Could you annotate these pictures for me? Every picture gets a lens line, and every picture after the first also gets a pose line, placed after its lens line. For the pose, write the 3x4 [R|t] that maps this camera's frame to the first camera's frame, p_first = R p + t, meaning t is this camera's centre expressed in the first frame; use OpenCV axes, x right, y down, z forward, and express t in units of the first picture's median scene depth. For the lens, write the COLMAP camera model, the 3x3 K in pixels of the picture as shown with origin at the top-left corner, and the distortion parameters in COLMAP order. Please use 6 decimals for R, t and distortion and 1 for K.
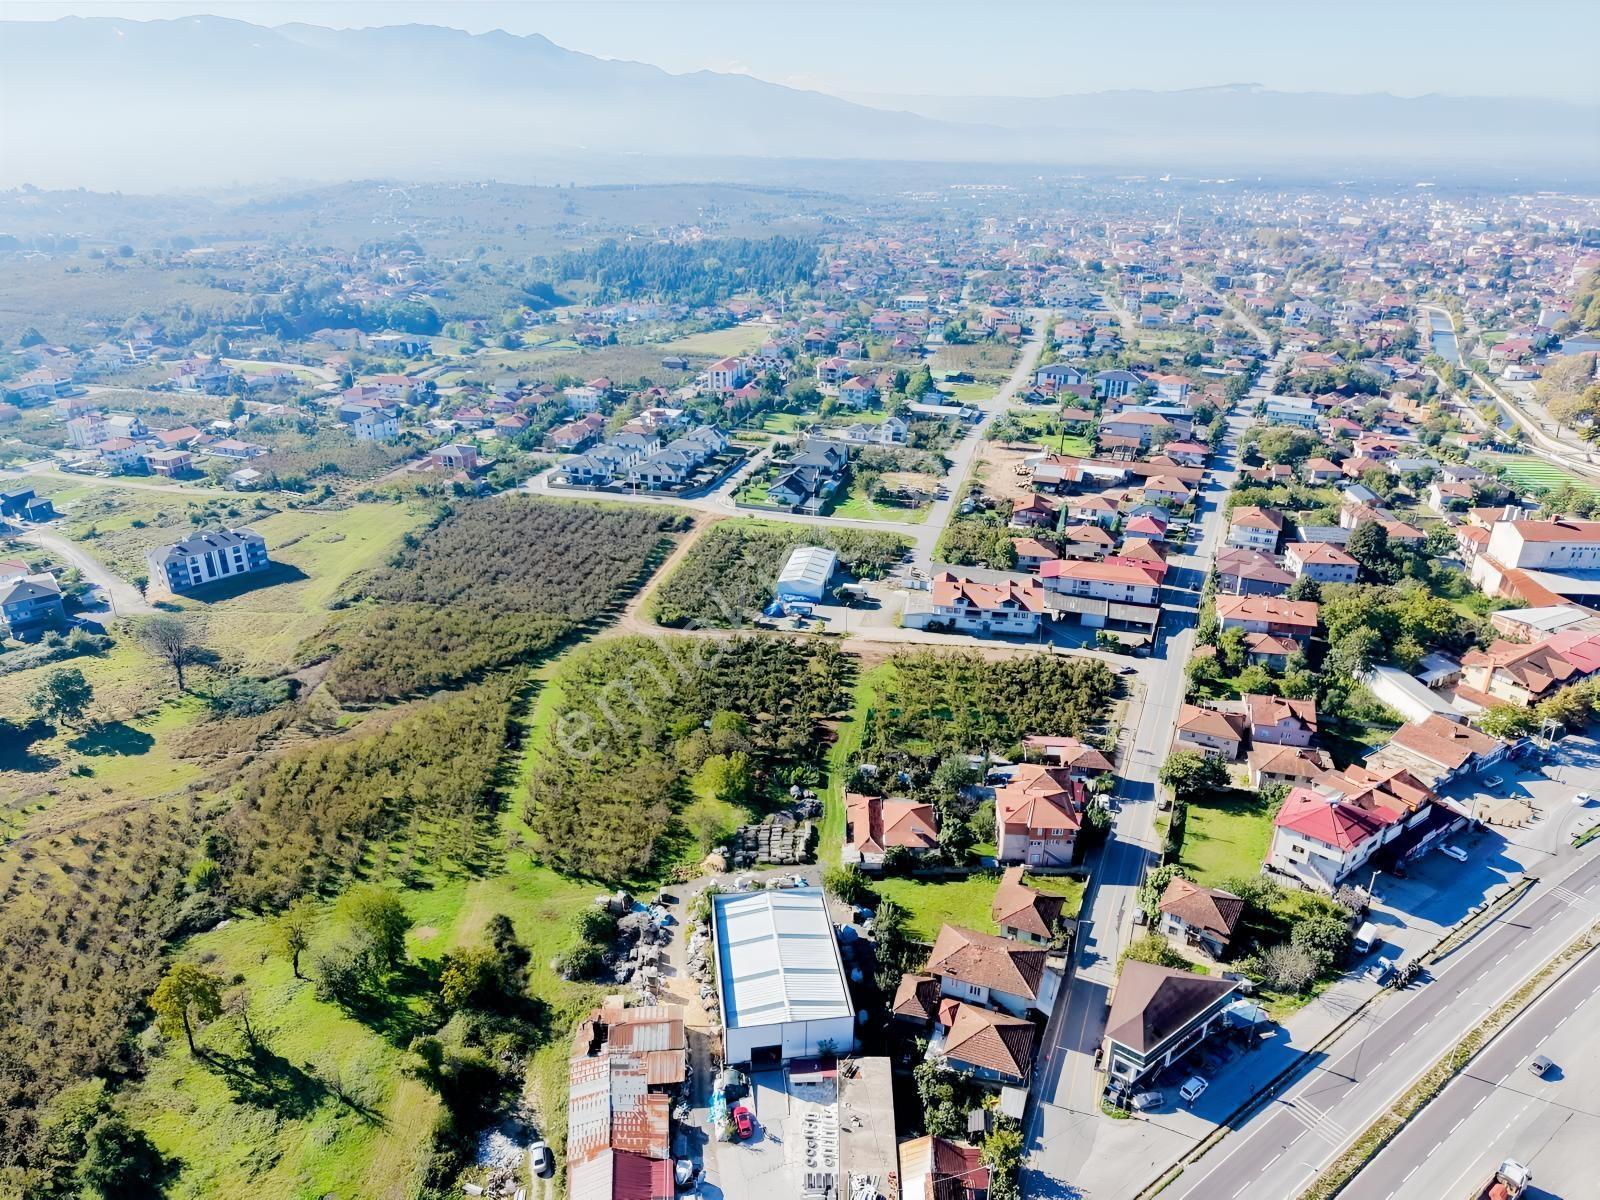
lens RADIAL K [[1070.0, 0, 797.4], [0, 1070.0, 604.2], [0, 0, 1]] dist [0.021524, -0.020926]
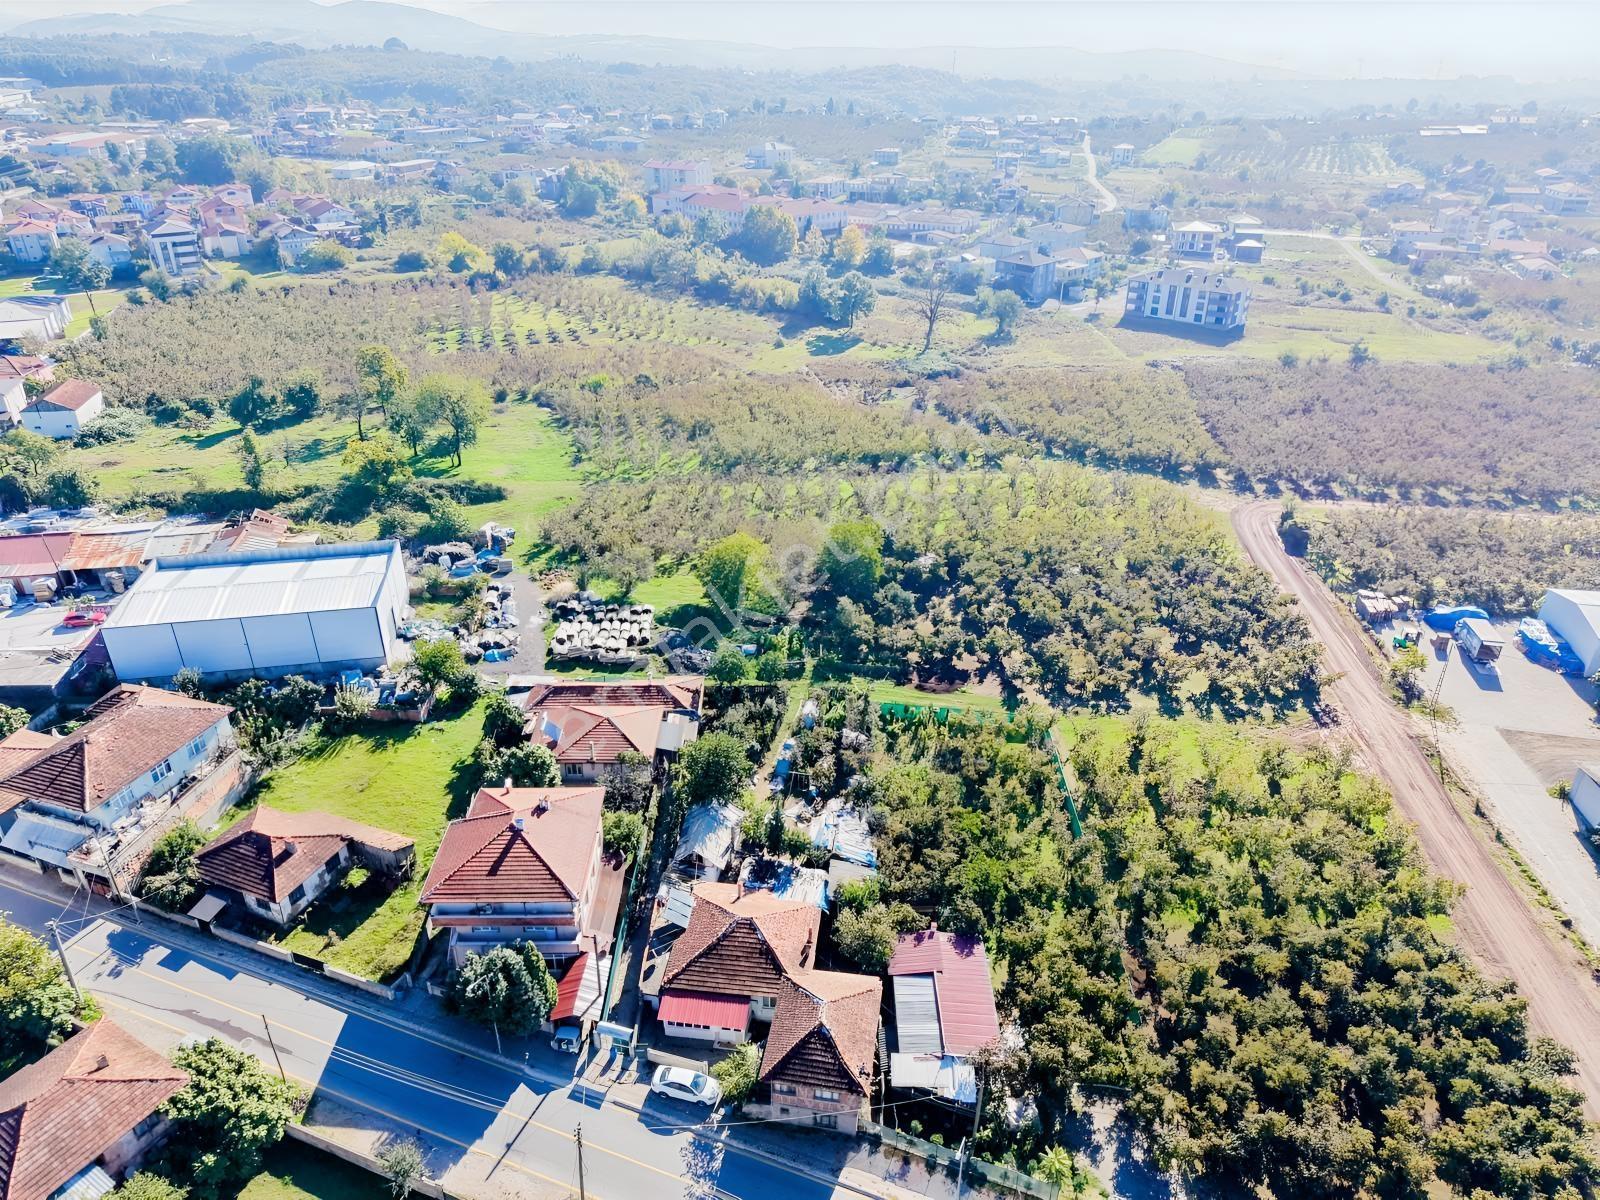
lens RADIAL K [[1070.0, 0, 797.4], [0, 1070.0, 604.2], [0, 0, 1]] dist [0.021524, -0.020926]
pose [[0.043898, 0.464622, -0.884420, 0.465304], [-0.405779, 0.817253, 0.409195, -0.092228], [0.912916, 0.340916, 0.224409, 0.794648]]
